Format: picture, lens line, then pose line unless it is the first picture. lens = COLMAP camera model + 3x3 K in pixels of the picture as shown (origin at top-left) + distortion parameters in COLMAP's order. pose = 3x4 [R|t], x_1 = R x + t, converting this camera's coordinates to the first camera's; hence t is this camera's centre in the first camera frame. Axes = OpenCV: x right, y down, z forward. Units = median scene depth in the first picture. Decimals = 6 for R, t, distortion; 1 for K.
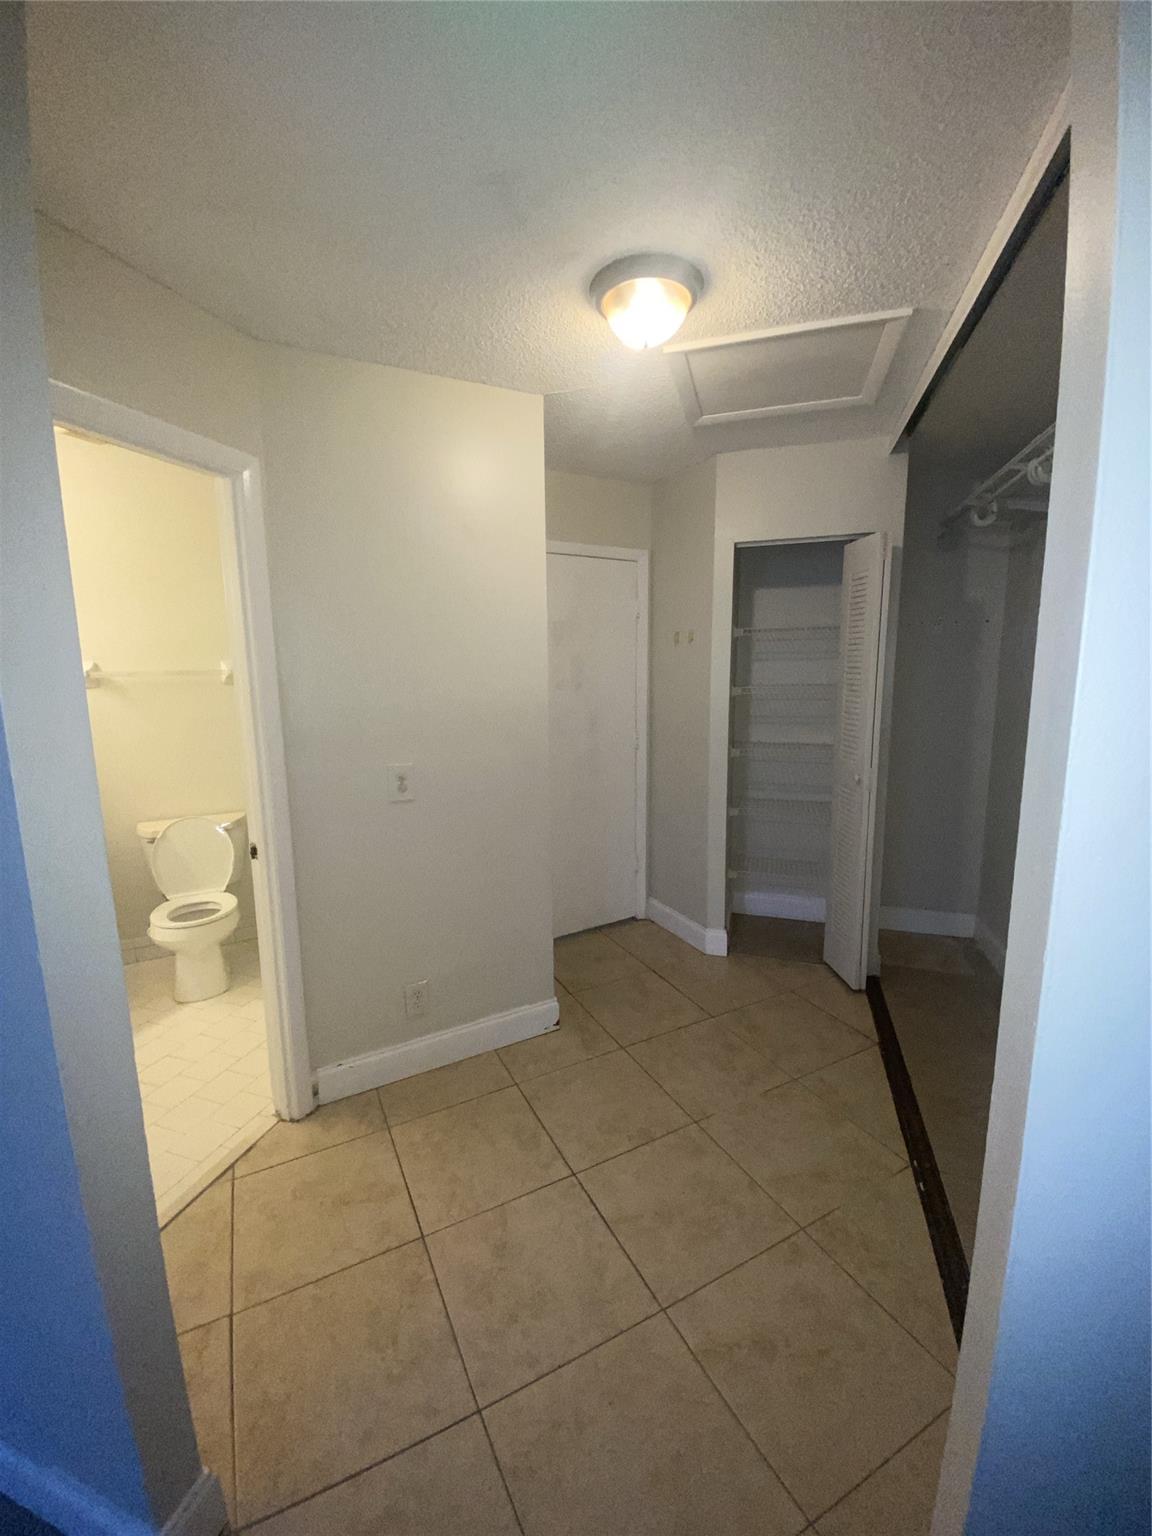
lens RADIAL K [[623.8, 0, 561.6], [0, 623.8, 768.0], [0, 0, 1]] dist [0.031311, -0.023756]
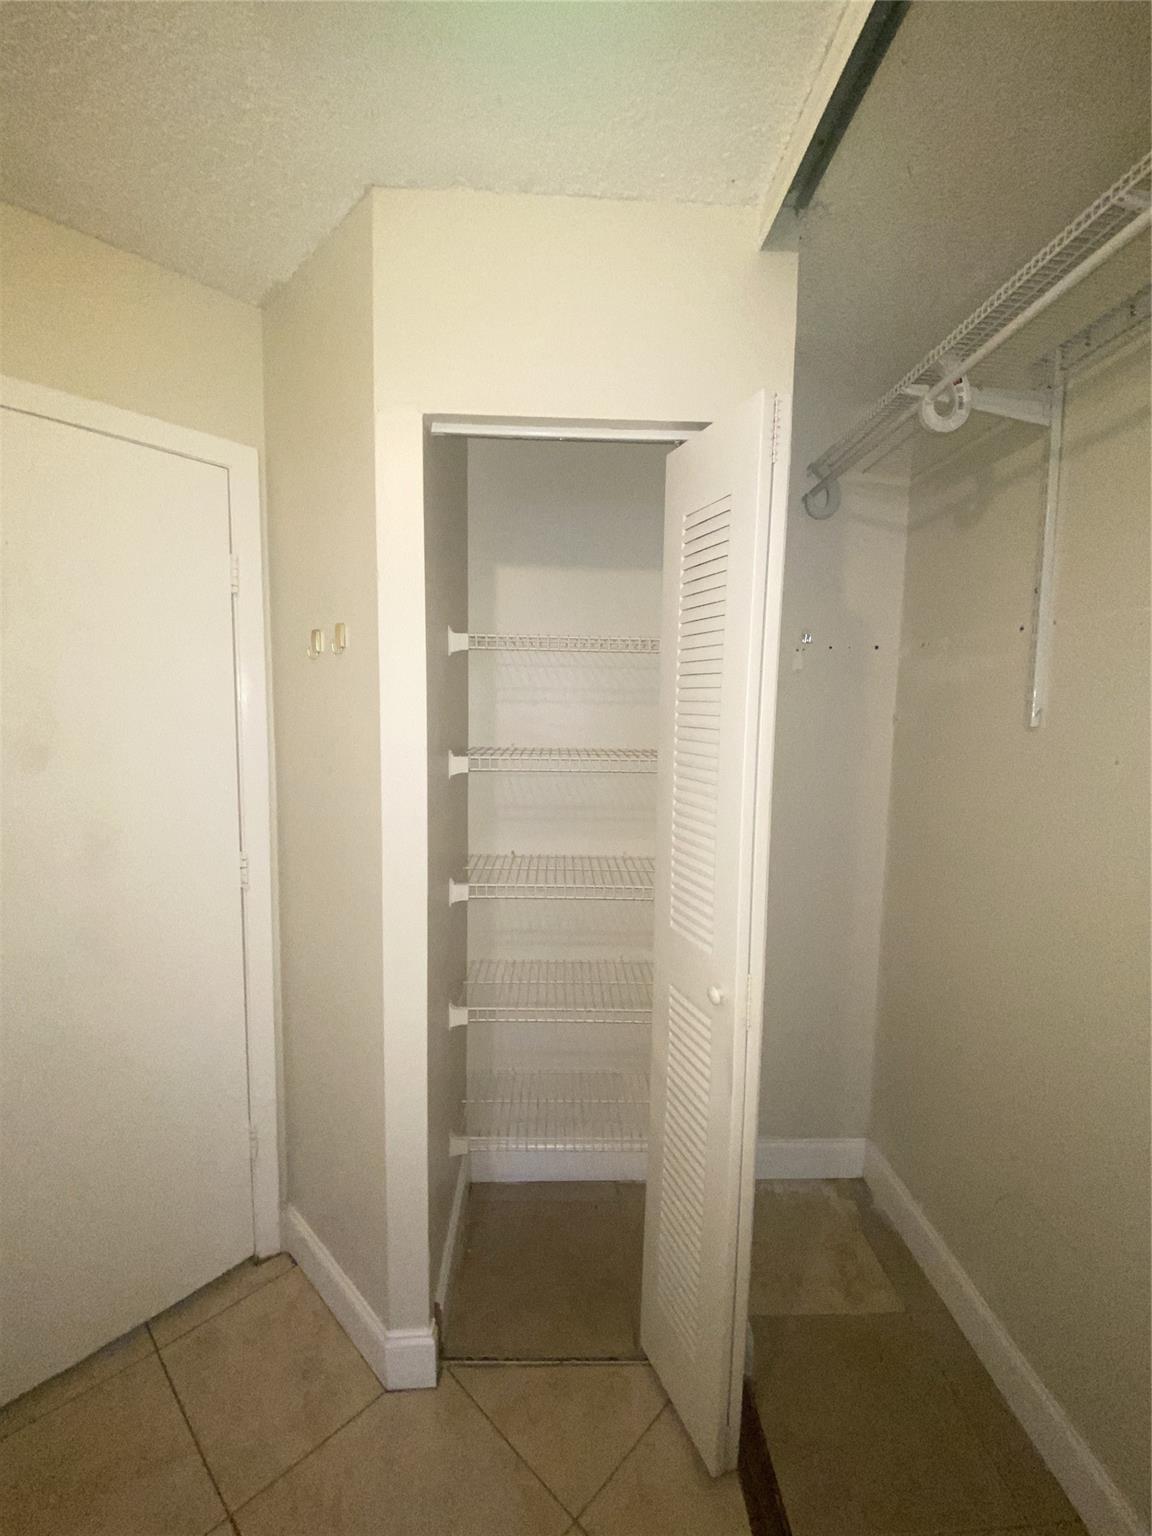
lens RADIAL K [[623.8, 0, 561.6], [0, 623.8, 768.0], [0, 0, 1]] dist [0.031311, -0.023756]
pose [[0.946292, -0.003235, 0.323297, 0.217490], [0.019870, 0.998642, -0.048169, -0.103957], [-0.322702, 0.052006, 0.945071, 0.571116]]
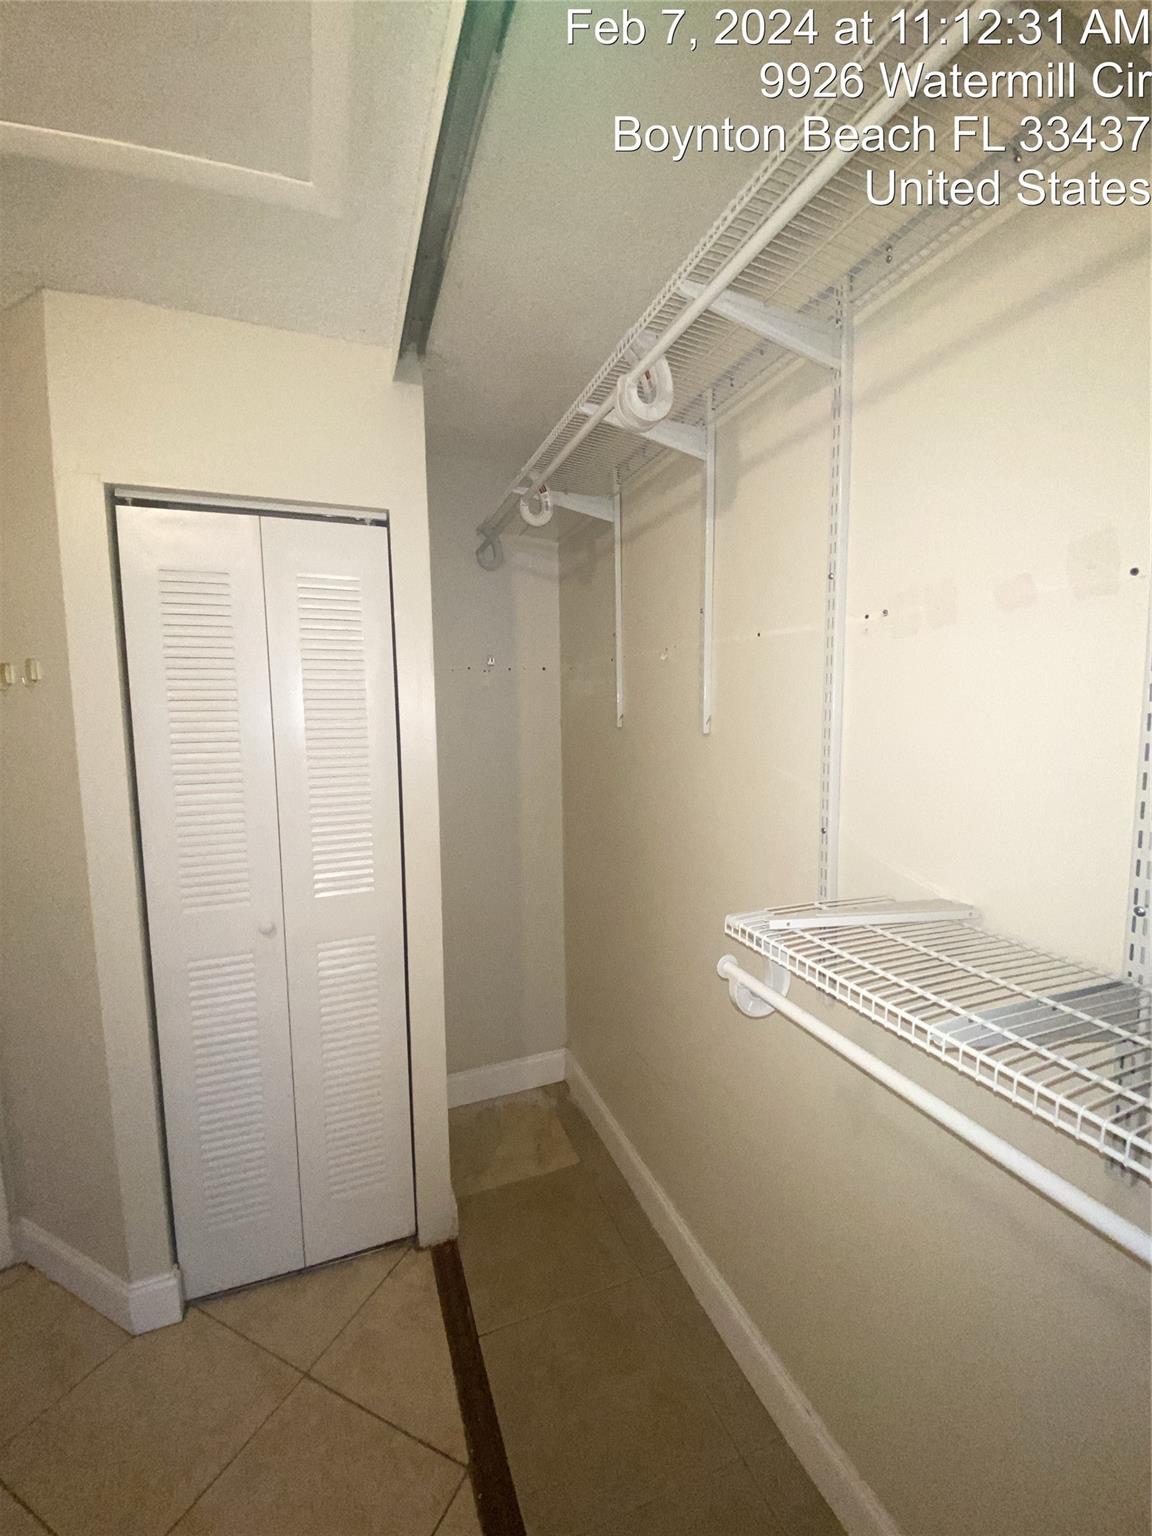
lens RADIAL K [[623.8, 0, 561.6], [0, 623.8, 768.0], [0, 0, 1]] dist [0.031311, -0.023756]
pose [[0.790686, -0.056290, 0.609629, 0.234616], [0.097371, 0.994652, -0.034448, -0.088952], [-0.604429, 0.086597, 0.791938, 0.414080]]
